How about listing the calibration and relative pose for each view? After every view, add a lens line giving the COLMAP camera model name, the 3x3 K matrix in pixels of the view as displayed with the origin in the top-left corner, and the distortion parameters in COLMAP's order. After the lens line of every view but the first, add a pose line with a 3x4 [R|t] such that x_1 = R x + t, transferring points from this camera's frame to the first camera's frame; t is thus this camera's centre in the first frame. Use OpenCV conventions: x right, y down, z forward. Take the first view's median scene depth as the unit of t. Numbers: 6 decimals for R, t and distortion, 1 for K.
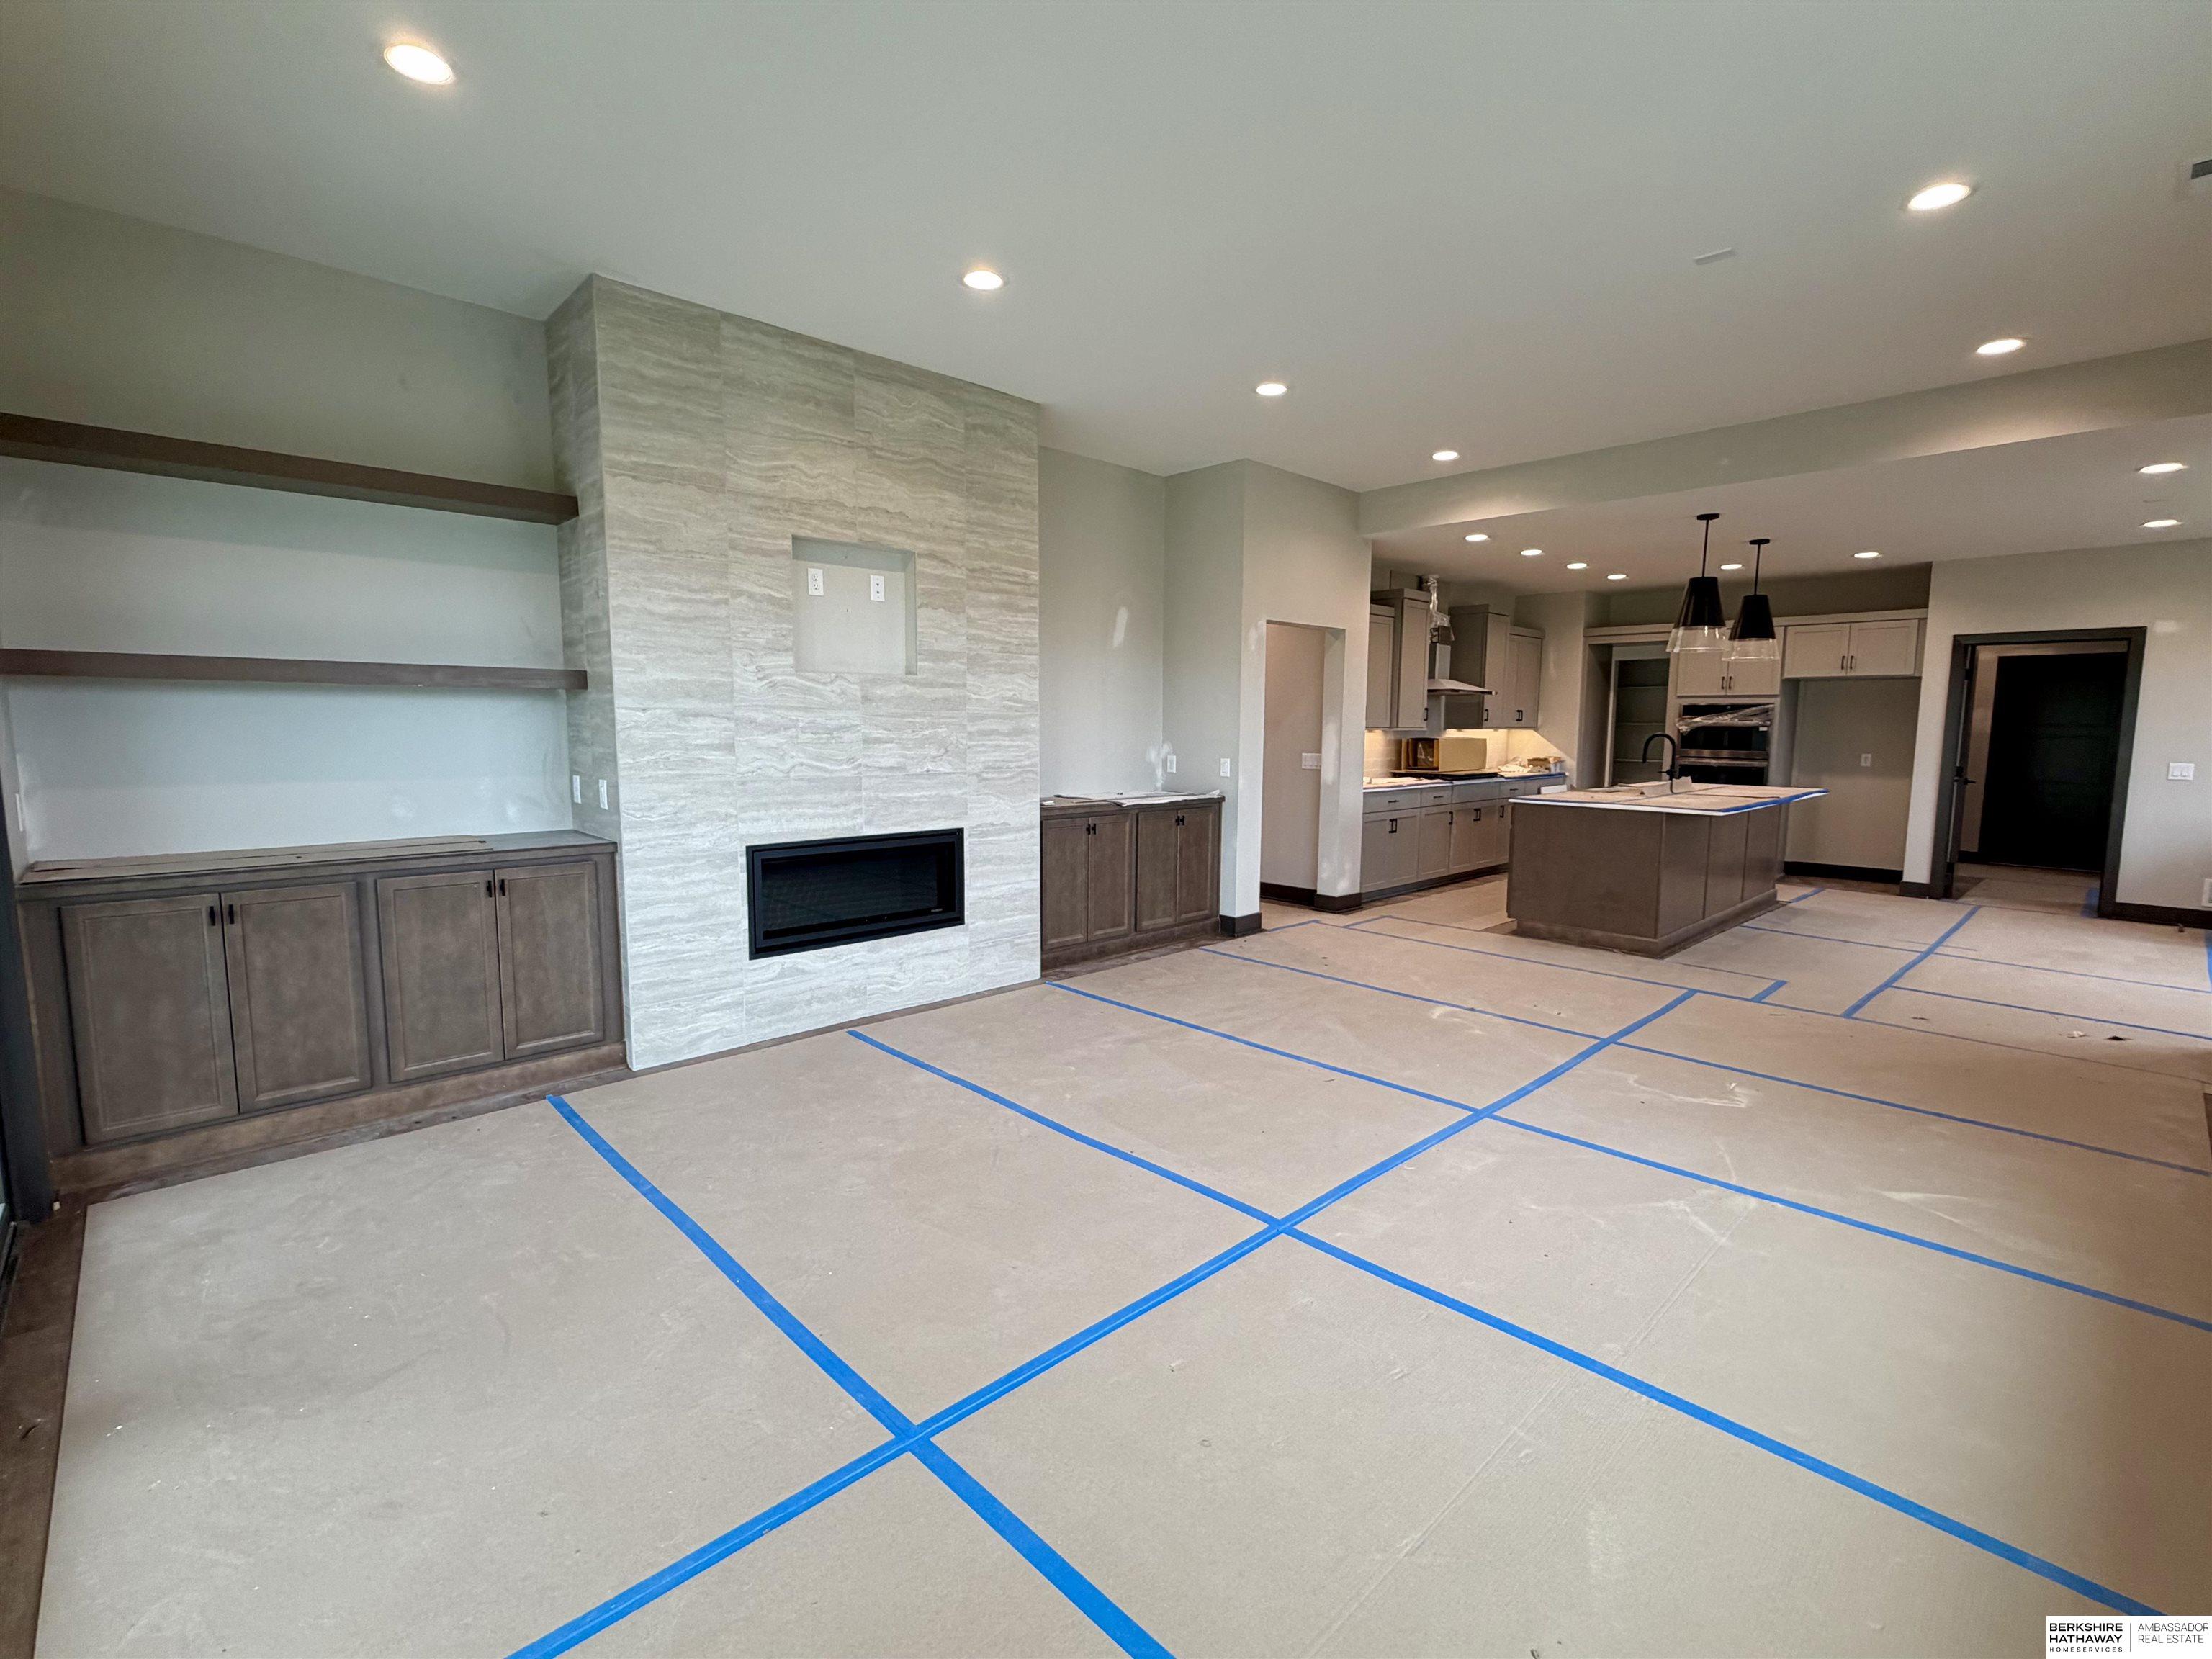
lens RADIAL K [[974.4, 0, 1091.3], [0, 974.4, 828.9], [0, 0, 1]] dist [-0.003509, 0.000762]
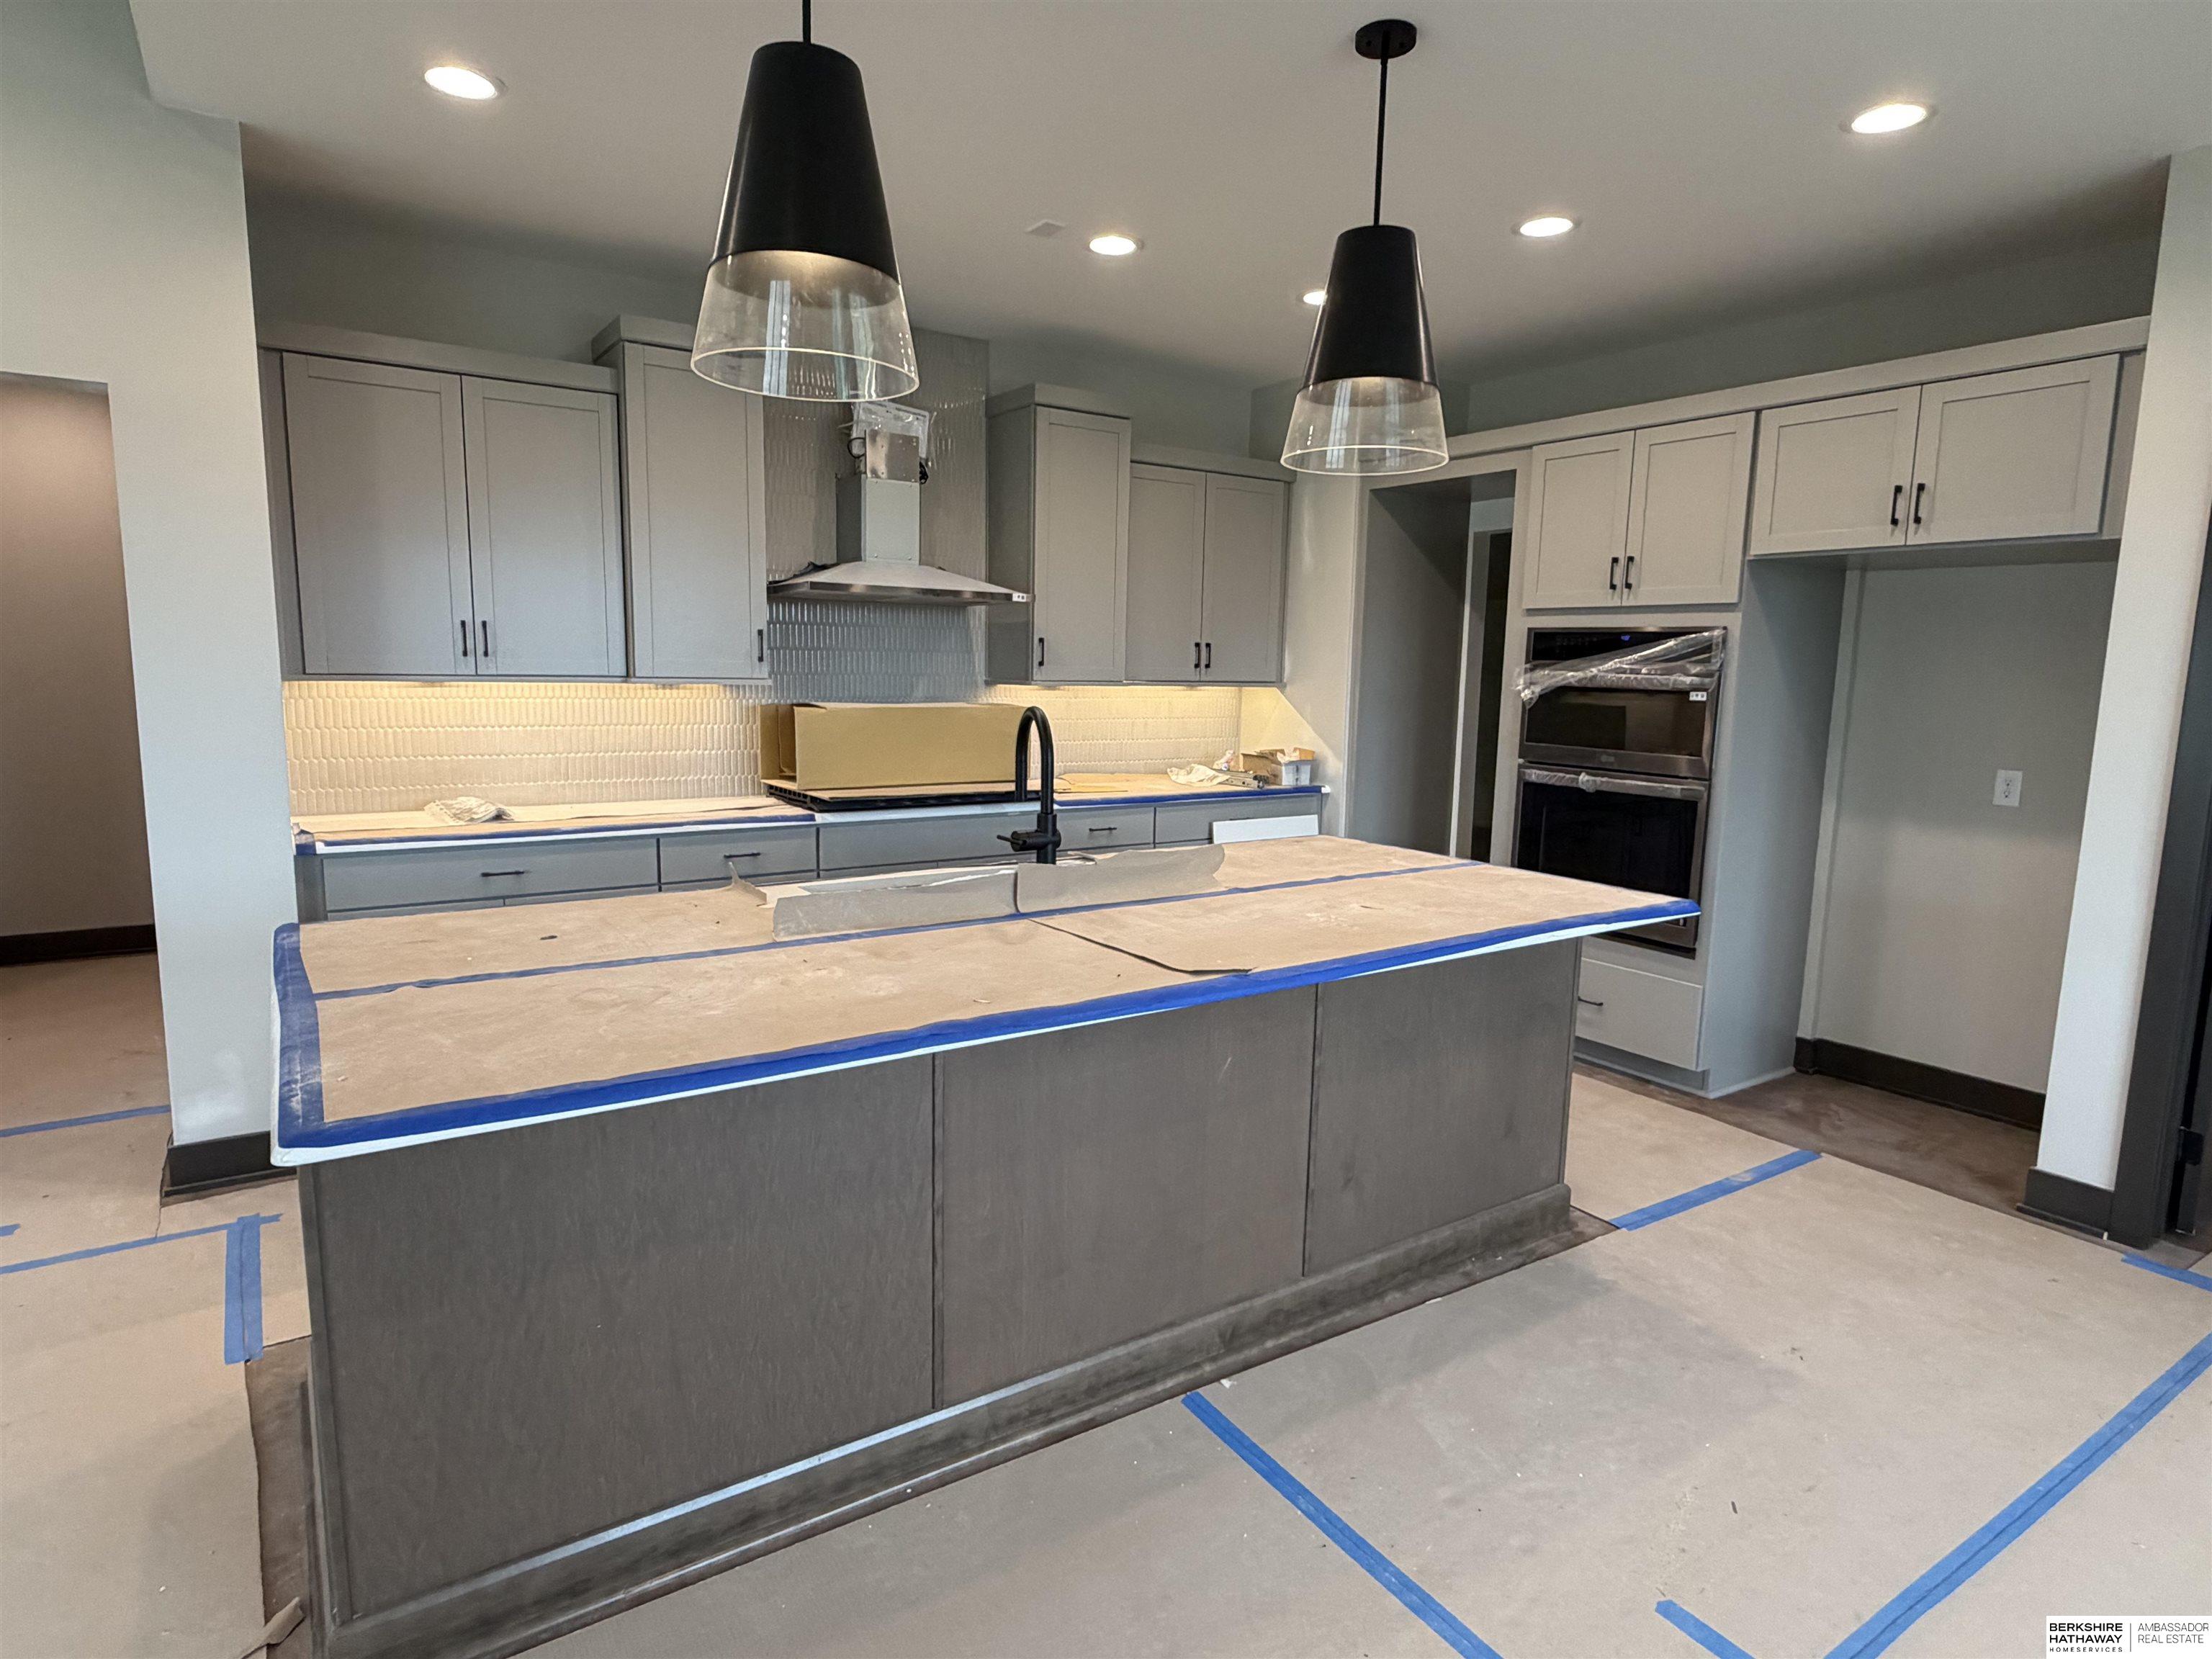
lens RADIAL K [[1217.7, 0, 1095.7], [0, 1217.7, 839.8], [0, 0, 1]] dist [-0.001023, 0.000072]
pose [[0.987325, 0.035113, -0.154780, 0.941582], [-0.030312, 0.998987, 0.033271, -0.099808], [0.155792, -0.028157, 0.987389, 0.889000]]
